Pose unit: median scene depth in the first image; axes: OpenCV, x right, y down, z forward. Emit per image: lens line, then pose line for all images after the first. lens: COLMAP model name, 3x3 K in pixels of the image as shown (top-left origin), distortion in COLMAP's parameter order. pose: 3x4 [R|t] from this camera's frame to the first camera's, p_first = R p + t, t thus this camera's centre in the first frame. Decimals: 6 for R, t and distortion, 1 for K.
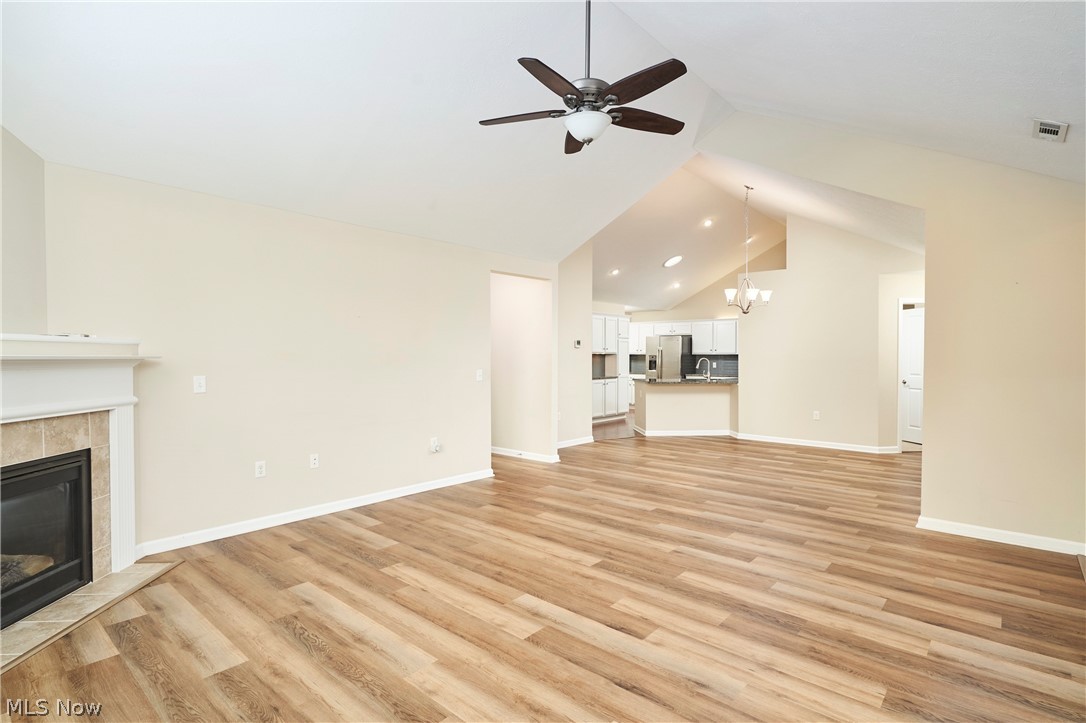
lens RADIAL K [[532.4, 0, 549.1], [0, 532.4, 361.4], [0, 0, 1]] dist [-0.000566, 0.000778]
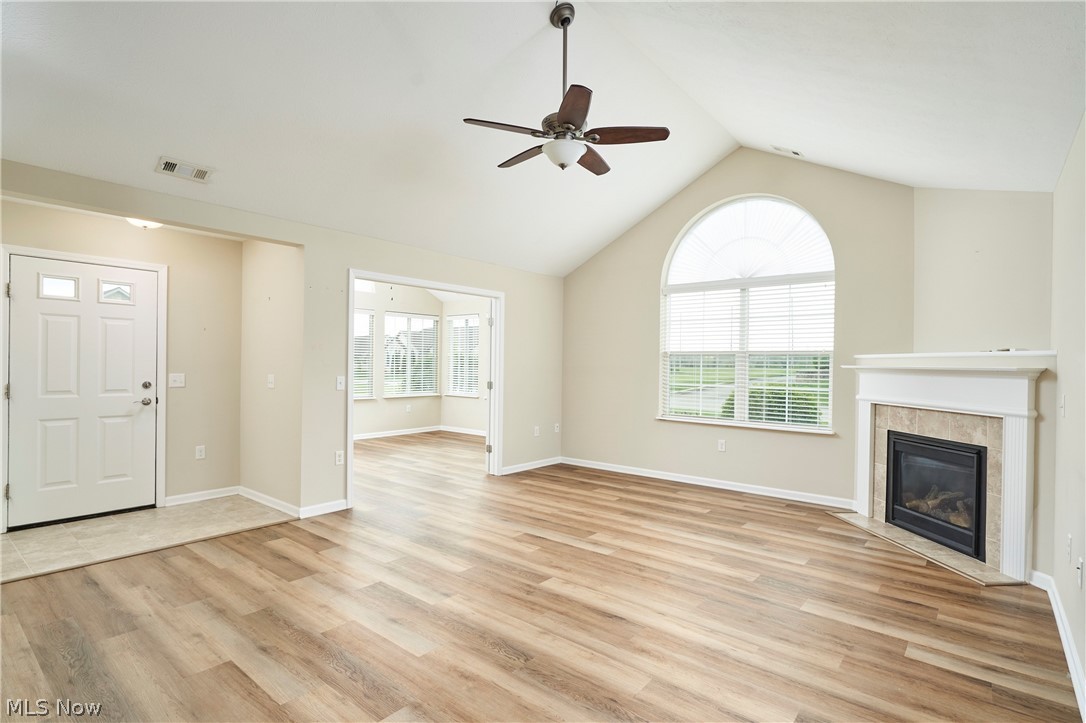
lens RADIAL K [[532.4, 0, 544.6], [0, 532.4, 364.2], [0, 0, 1]] dist [-0.000566, 0.000778]
pose [[-0.999653, -0.015055, -0.021612, 0.116728], [-0.015290, 0.999826, 0.010730, -0.013494], [0.021447, 0.011057, -0.999709, 1.919644]]
